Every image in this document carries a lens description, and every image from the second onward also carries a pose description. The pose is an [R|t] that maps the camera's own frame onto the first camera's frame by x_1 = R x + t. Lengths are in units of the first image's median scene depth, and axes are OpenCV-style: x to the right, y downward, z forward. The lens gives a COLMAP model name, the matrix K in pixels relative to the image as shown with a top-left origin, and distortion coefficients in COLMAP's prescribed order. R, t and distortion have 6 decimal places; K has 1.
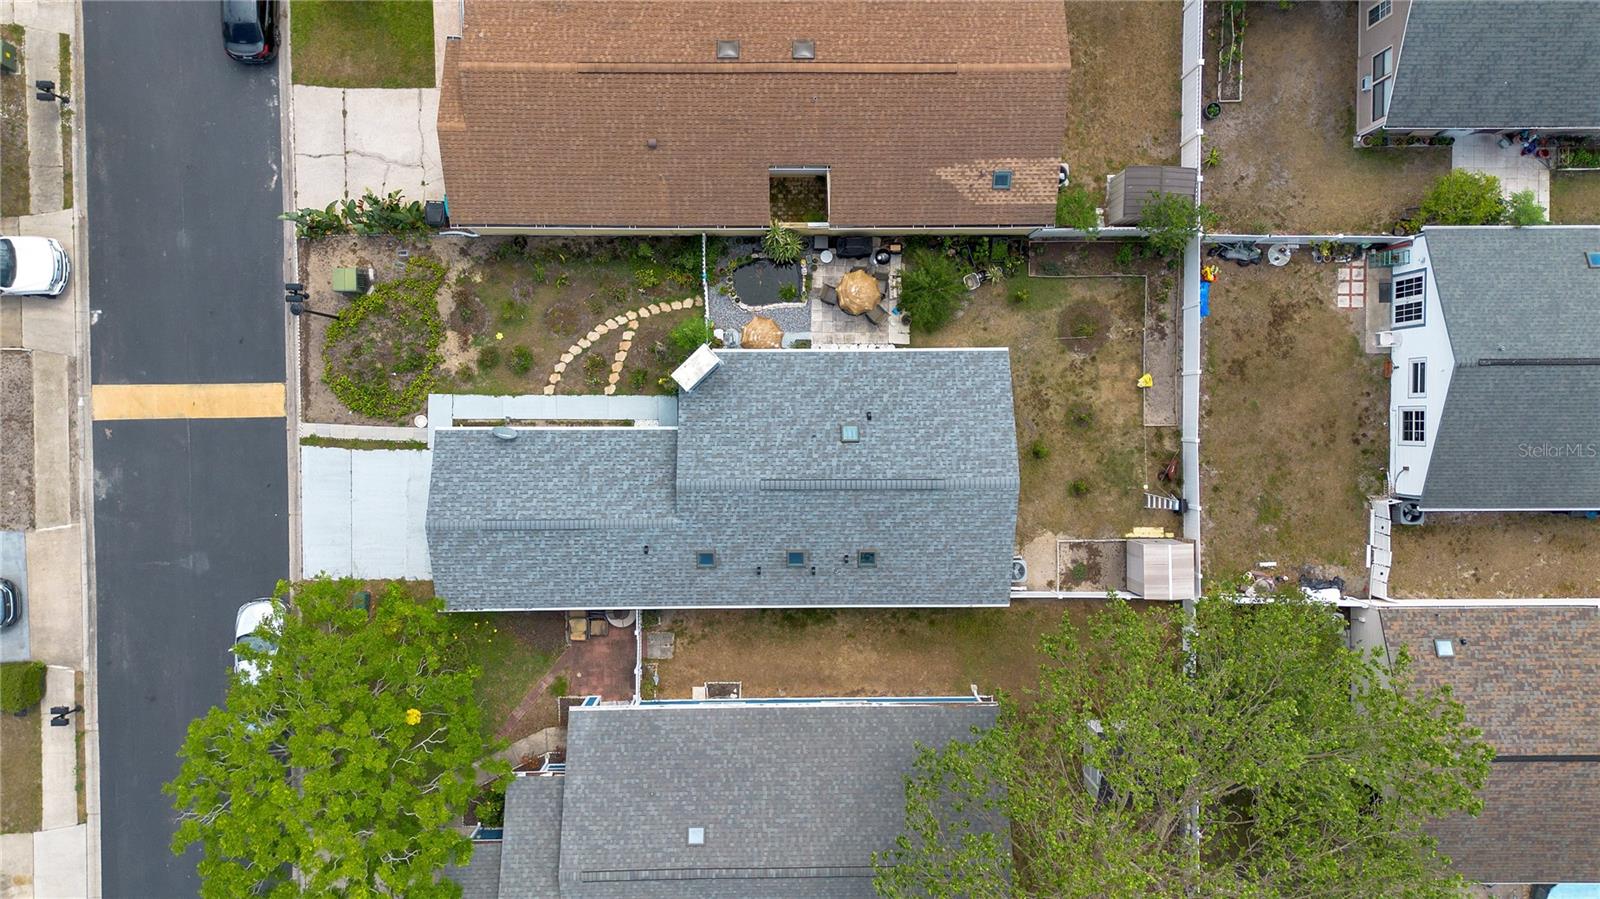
lens RADIAL K [[1124.7, 0, 801.2], [0, 1124.7, 435.0], [0, 0, 1]] dist [0.060775, -0.055045]
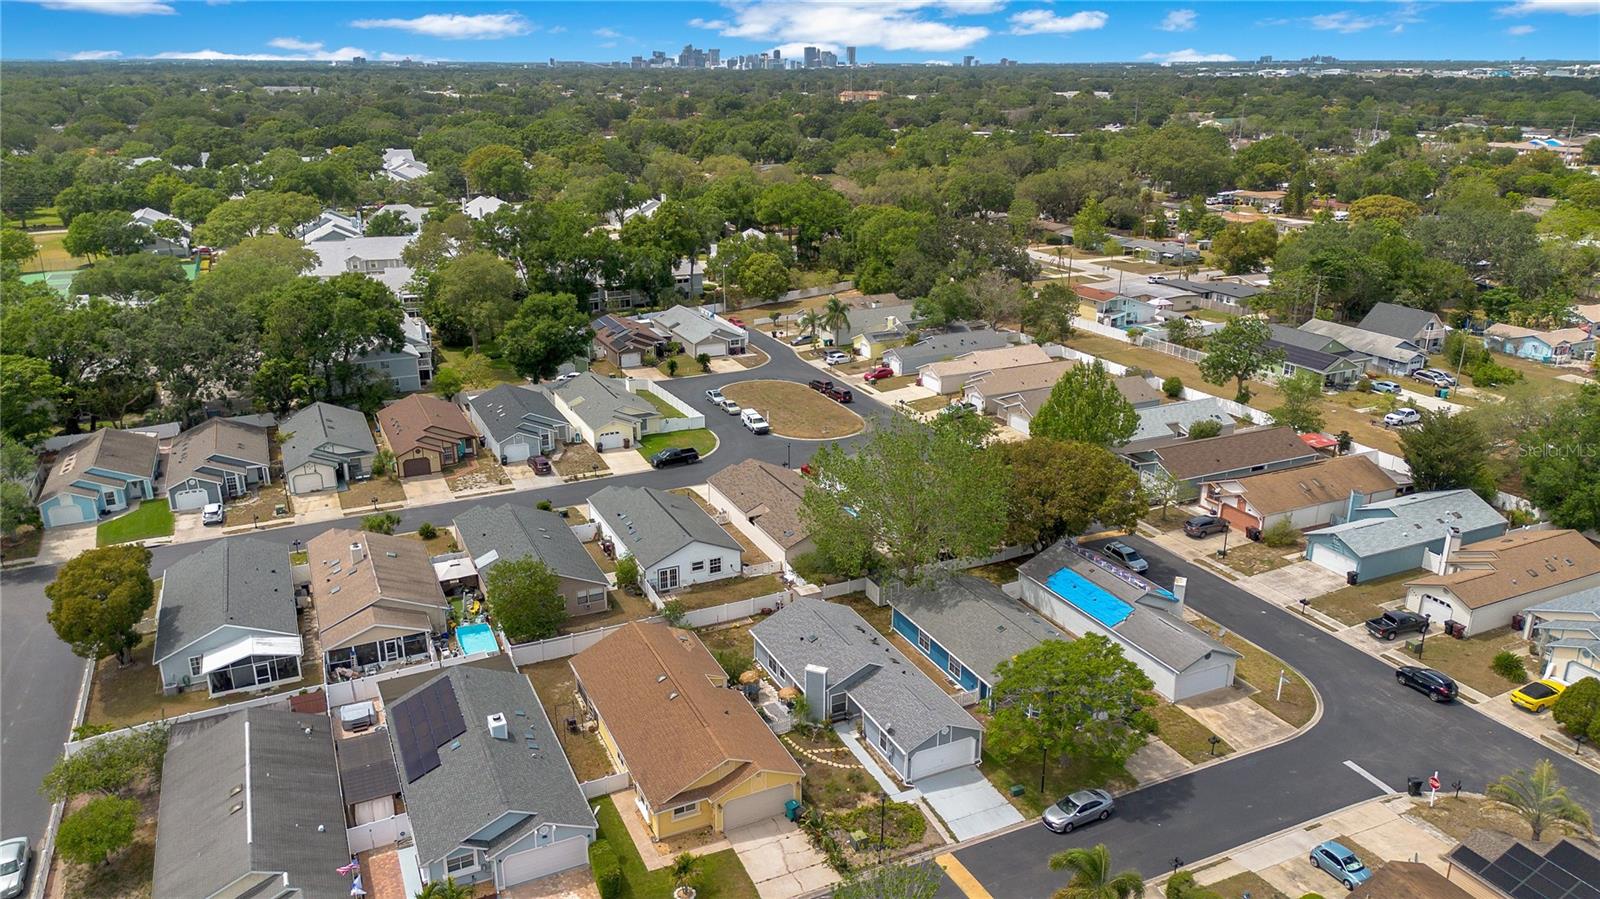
lens RADIAL K [[1145.9, 0, 800.0], [0, 1145.9, 449.5], [0, 0, 1]] dist [0.026056, -0.004698]
pose [[-0.419223, -0.320271, 0.849516, -1.594026], [0.907811, -0.159693, 0.387786, -0.767621], [0.011465, 0.933769, 0.357693, -0.143614]]
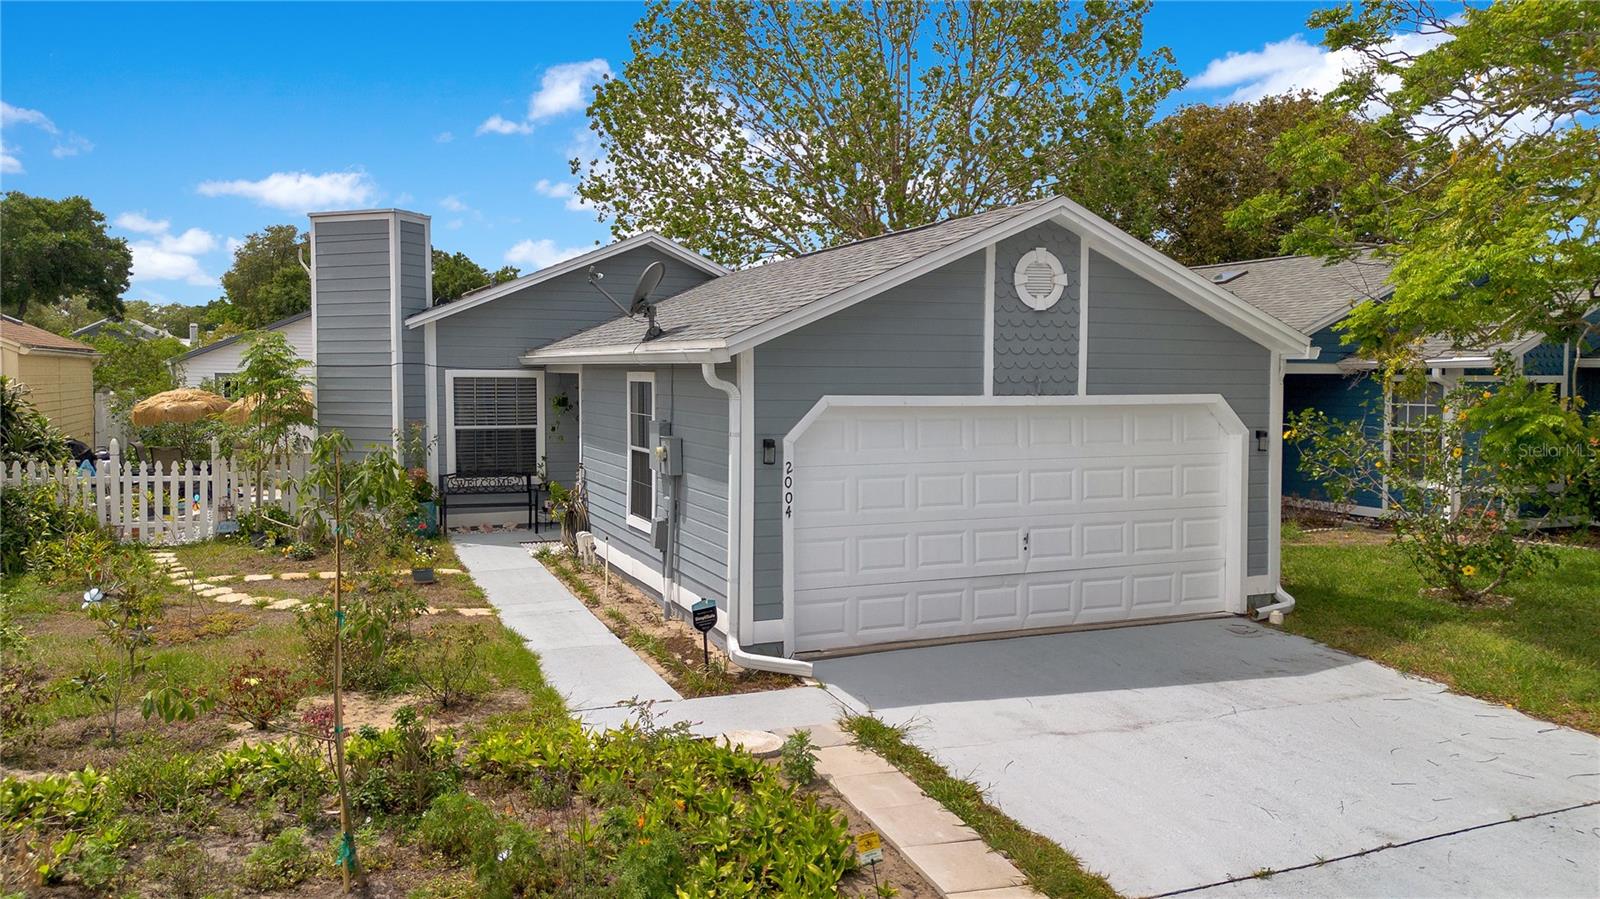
lens RADIAL K [[1124.7, 0, 801.2], [0, 1124.7, 435.0], [0, 0, 1]] dist [0.060775, -0.055045]
pose [[-0.391244, -0.047009, 0.919086, -0.502469], [0.920238, -0.030327, 0.390183, -0.073634], [0.009531, 0.998434, 0.055125, 0.939884]]
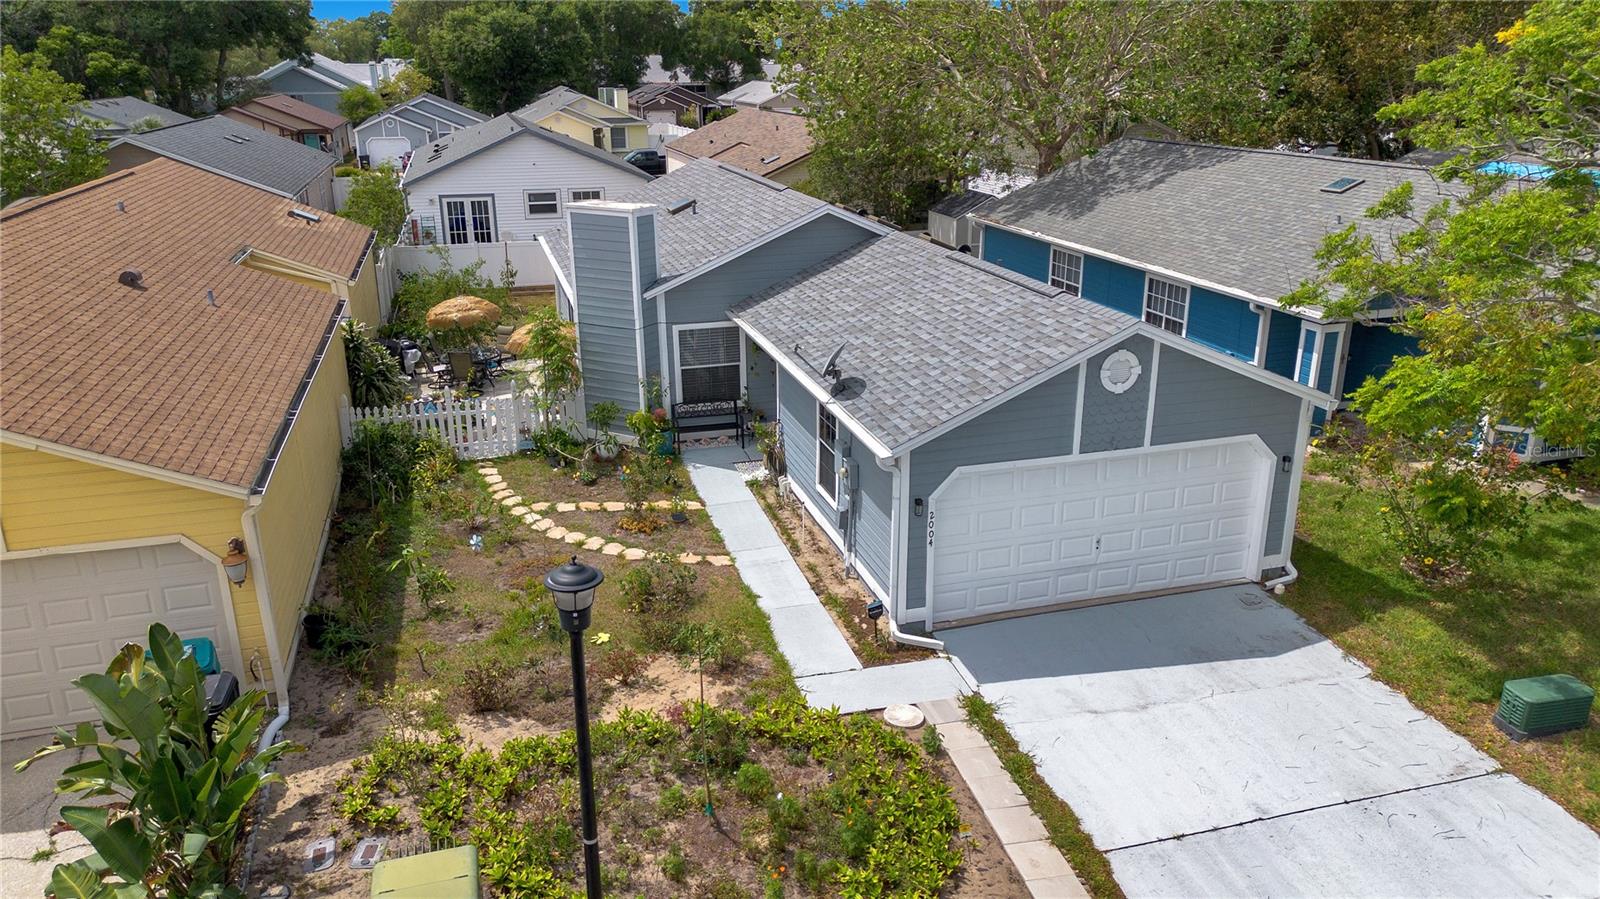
lens RADIAL K [[1145.9, 0, 800.0], [0, 1145.9, 449.5], [0, 0, 1]] dist [0.026056, -0.004698]
pose [[-0.270846, -0.328979, 0.904663, -0.588108], [0.962366, -0.114228, 0.246583, -0.108733], [0.022217, 0.937403, 0.347537, 0.820760]]
